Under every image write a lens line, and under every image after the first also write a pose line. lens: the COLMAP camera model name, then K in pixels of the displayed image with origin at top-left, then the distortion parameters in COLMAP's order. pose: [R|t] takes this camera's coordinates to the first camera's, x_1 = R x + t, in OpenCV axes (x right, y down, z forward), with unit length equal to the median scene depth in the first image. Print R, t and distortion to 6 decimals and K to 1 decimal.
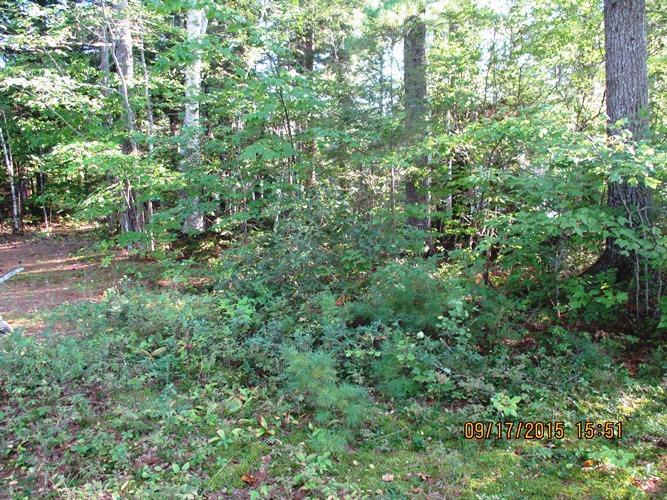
lens RADIAL K [[550.5, 0, 333.5], [0, 550.5, 250.0], [0, 0, 1]] dist [-0.058161, 0.001313]
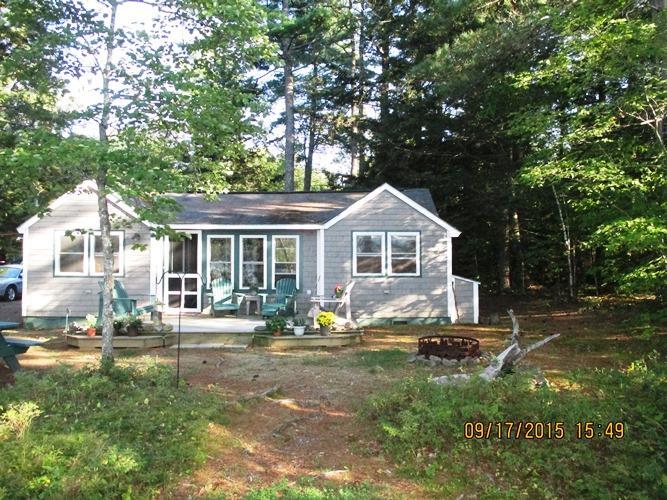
lens RADIAL K [[550.5, 0, 333.5], [0, 550.5, 250.0], [0, 0, 1]] dist [-0.058161, 0.001313]
pose [[0.575516, -0.026217, -0.817370, 0.073446], [-0.078627, 0.993082, -0.087214, -0.002255], [0.814002, 0.114460, 0.569473, -0.064857]]
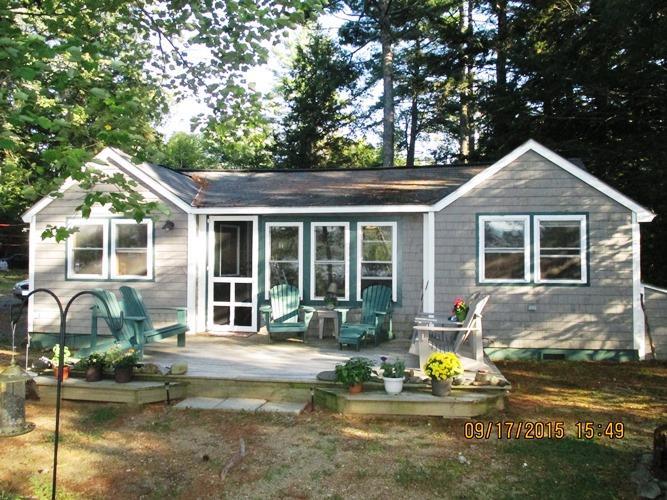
lens RADIAL K [[550.5, 0, 333.5], [0, 550.5, 250.0], [0, 0, 1]] dist [-0.058161, 0.001313]
pose [[0.415725, -0.021131, -0.909245, -0.203246], [-0.092223, 0.993598, -0.065257, -0.025939], [0.904803, 0.110982, 0.411114, 0.110024]]
